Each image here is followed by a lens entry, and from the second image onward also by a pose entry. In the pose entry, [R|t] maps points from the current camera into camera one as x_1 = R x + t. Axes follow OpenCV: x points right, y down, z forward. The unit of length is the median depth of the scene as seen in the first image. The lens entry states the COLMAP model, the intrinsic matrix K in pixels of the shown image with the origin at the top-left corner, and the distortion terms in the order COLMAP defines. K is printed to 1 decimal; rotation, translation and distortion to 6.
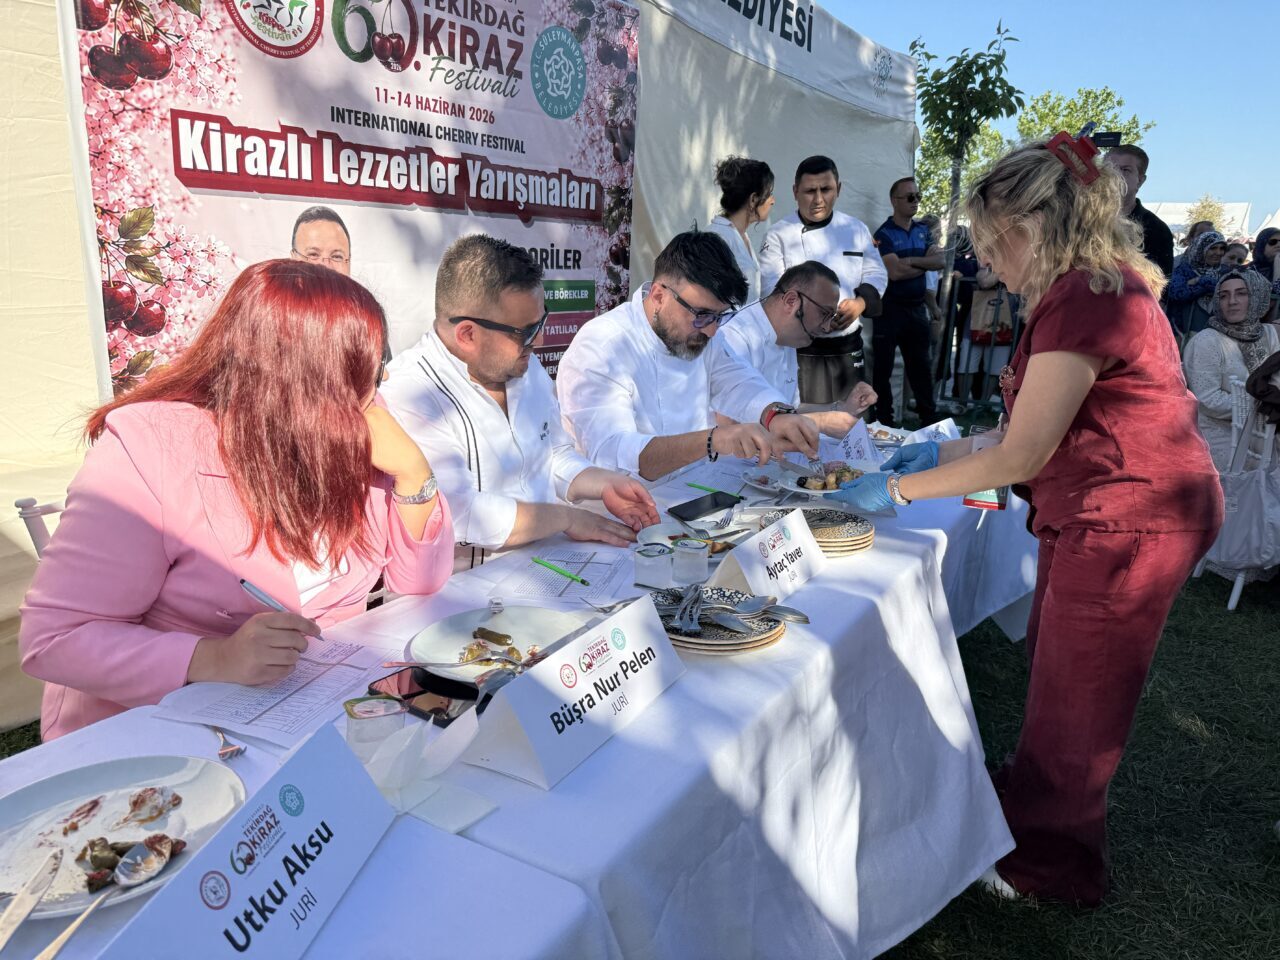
lens RADIAL K [[906.3, 0, 620.6], [0, 906.3, 506.3], [0, 0, 1]] dist [0.001806, 0.010328]
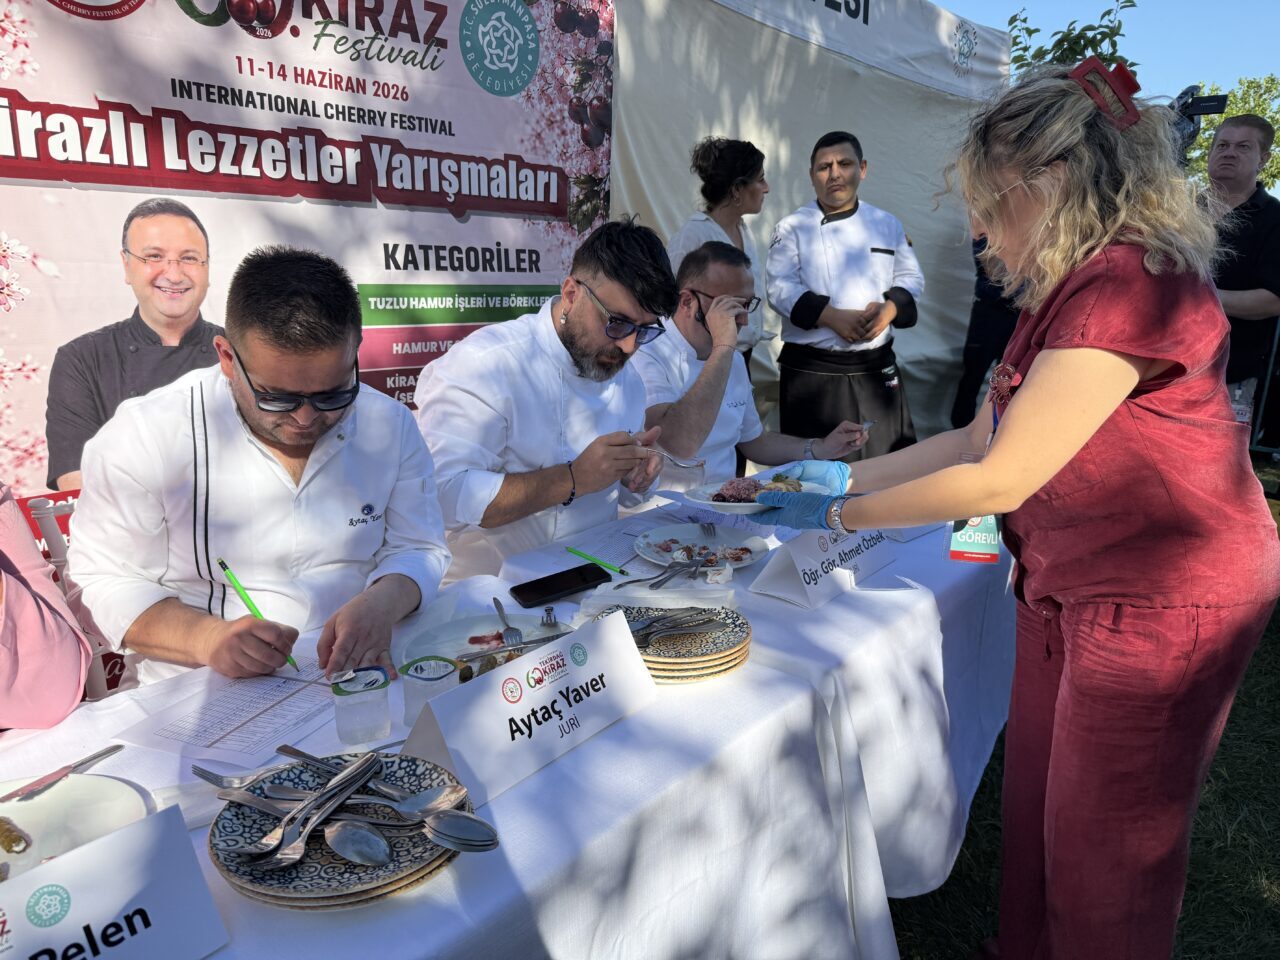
lens RADIAL K [[906.3, 0, 632.9], [0, 906.3, 482.9], [0, 0, 1]] dist [0.001806, 0.010328]
pose [[0.991634, 0.021831, -0.127219, 0.185931], [-0.025707, 0.999252, -0.028906, -0.048505], [0.126492, 0.031934, 0.991453, 0.204211]]
